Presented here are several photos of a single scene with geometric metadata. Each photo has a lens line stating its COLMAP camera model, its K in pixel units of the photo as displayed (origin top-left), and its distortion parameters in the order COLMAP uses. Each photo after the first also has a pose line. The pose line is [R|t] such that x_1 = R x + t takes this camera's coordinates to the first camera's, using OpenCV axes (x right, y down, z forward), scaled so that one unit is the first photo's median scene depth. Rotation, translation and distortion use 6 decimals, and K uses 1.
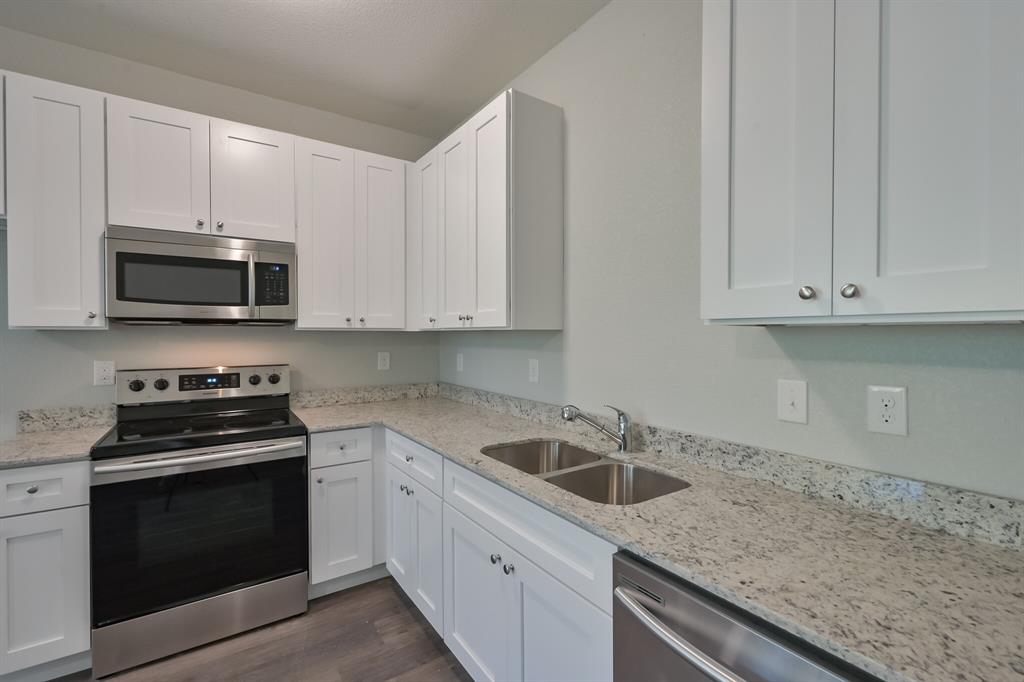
lens RADIAL K [[444.6, 0, 507.8], [0, 444.6, 339.2], [0, 0, 1]] dist [-0.001707, -0.000181]
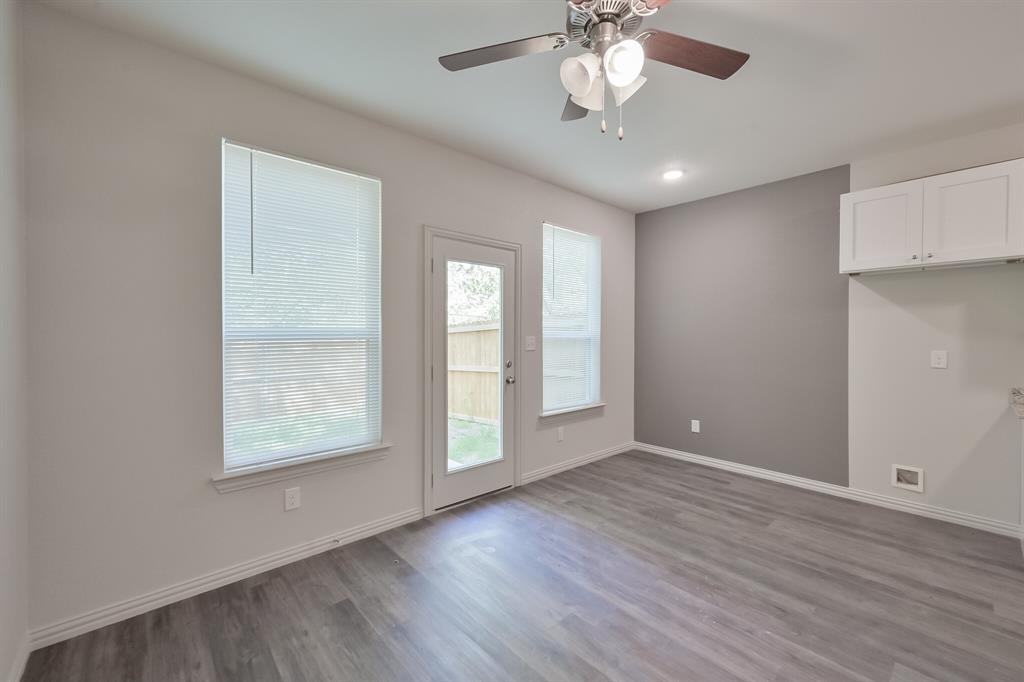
lens RADIAL K [[419.0, 0, 516.2], [0, 419.0, 335.8], [0, 0, 1]] dist [0.001883, 0.000275]
pose [[0.149335, 0.006884, -0.988763, 0.010807], [-0.017484, 0.999838, 0.004320, 0.013071], [0.988632, 0.016642, 0.149431, -0.749320]]
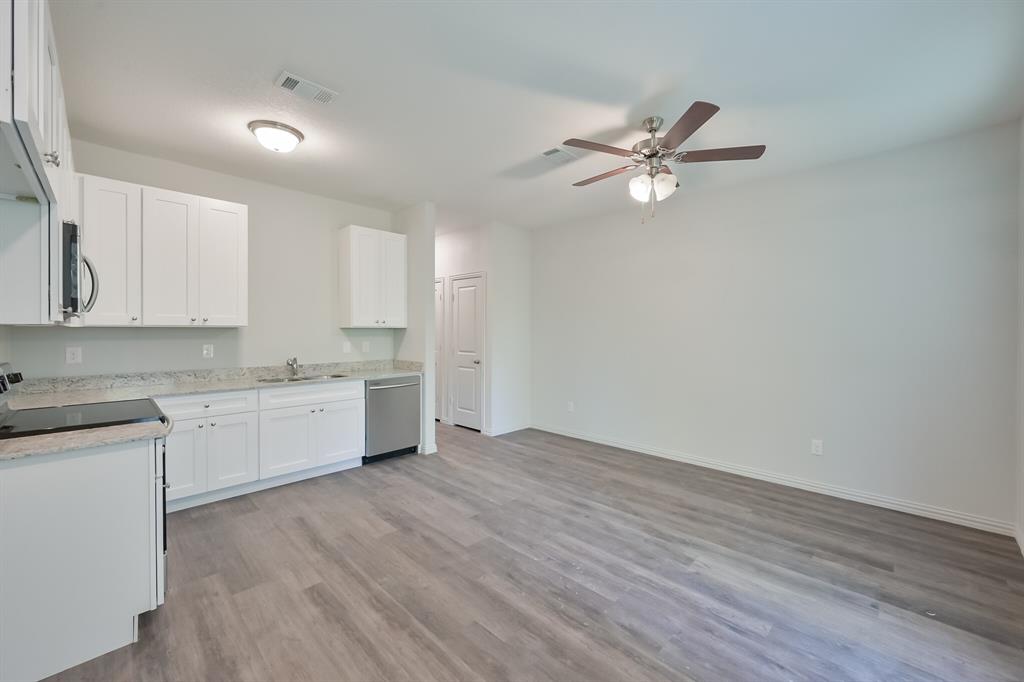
lens RADIAL K [[403.3, 0, 523.3], [0, 403.3, 330.0], [0, 0, 1]] dist [0.001166, 0.000214]
pose [[-0.214034, 0.000464, 0.976826, -1.813747], [0.010215, 0.999946, 0.001764, -0.002560], [-0.976773, 0.010356, -0.214028, 0.160770]]
